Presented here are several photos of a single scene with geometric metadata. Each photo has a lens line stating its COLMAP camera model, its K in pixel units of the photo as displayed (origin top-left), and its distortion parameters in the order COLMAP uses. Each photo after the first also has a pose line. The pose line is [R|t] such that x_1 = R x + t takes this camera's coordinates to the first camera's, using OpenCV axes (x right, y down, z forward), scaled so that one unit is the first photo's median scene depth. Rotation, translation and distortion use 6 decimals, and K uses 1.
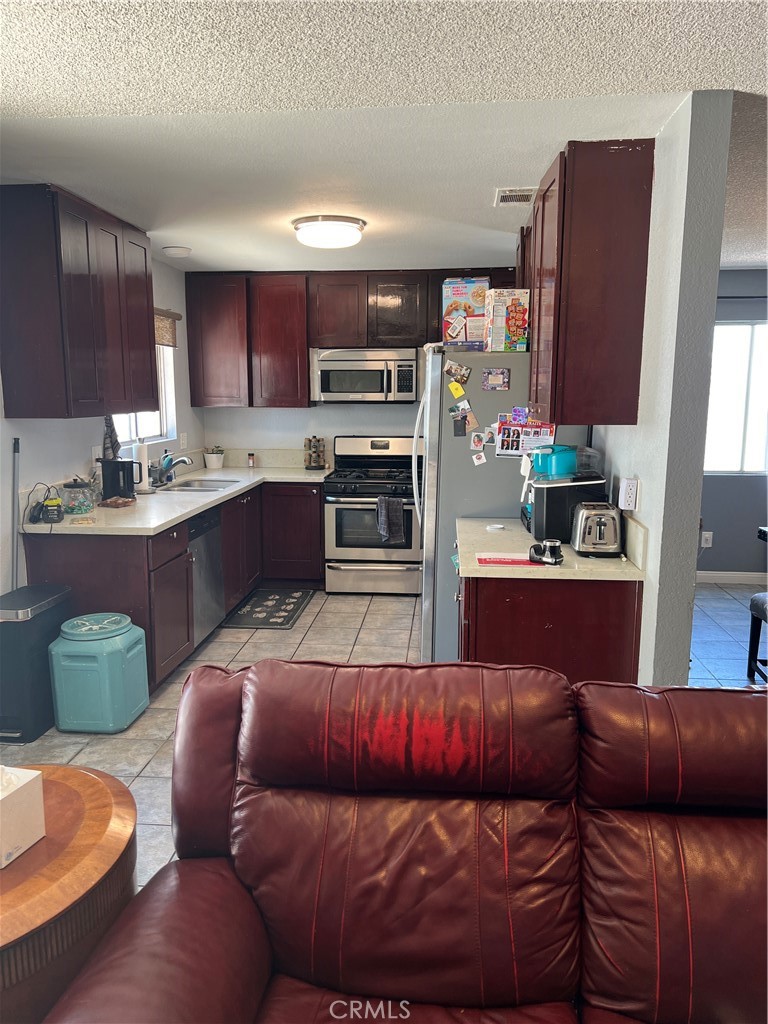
lens RADIAL K [[768.4, 0, 382.4], [0, 768.4, 532.3], [0, 0, 1]] dist [0.087481, -0.166276]
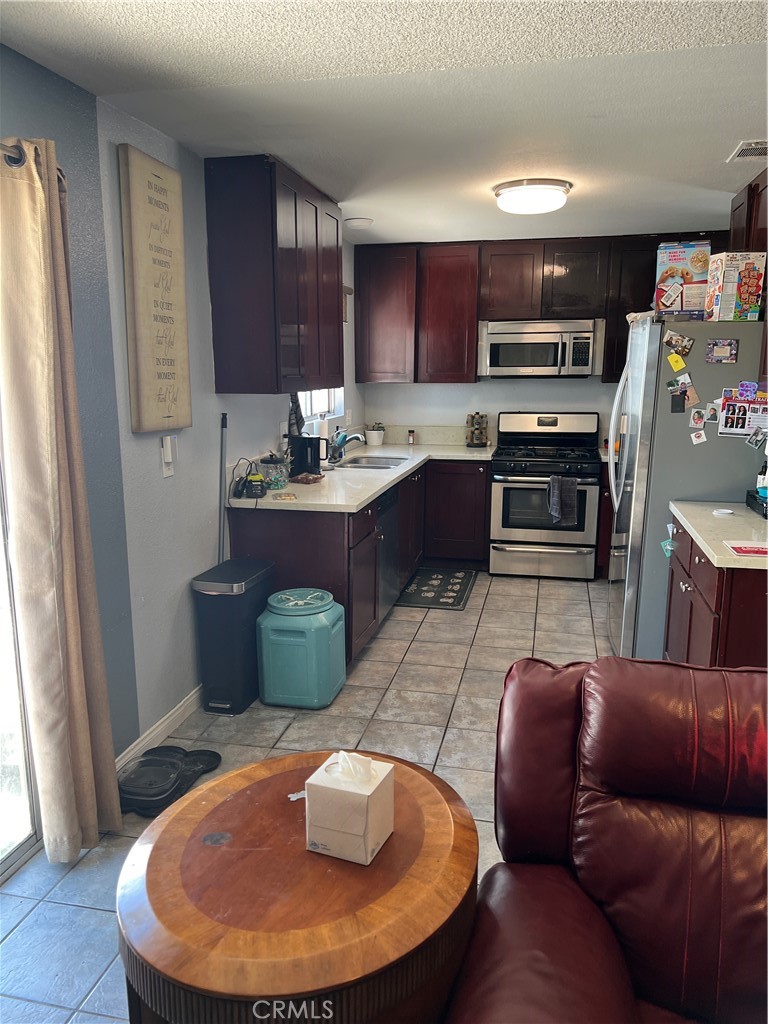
lens RADIAL K [[771.2, 0, 377.7], [0, 771.2, 525.2], [0, 0, 1]] dist [0.076206, -0.098220]
pose [[0.991167, 0.025322, -0.130178, -0.124796], [-0.022577, 0.999491, 0.022520, -0.002454], [0.130682, -0.019382, 0.991235, 0.020021]]
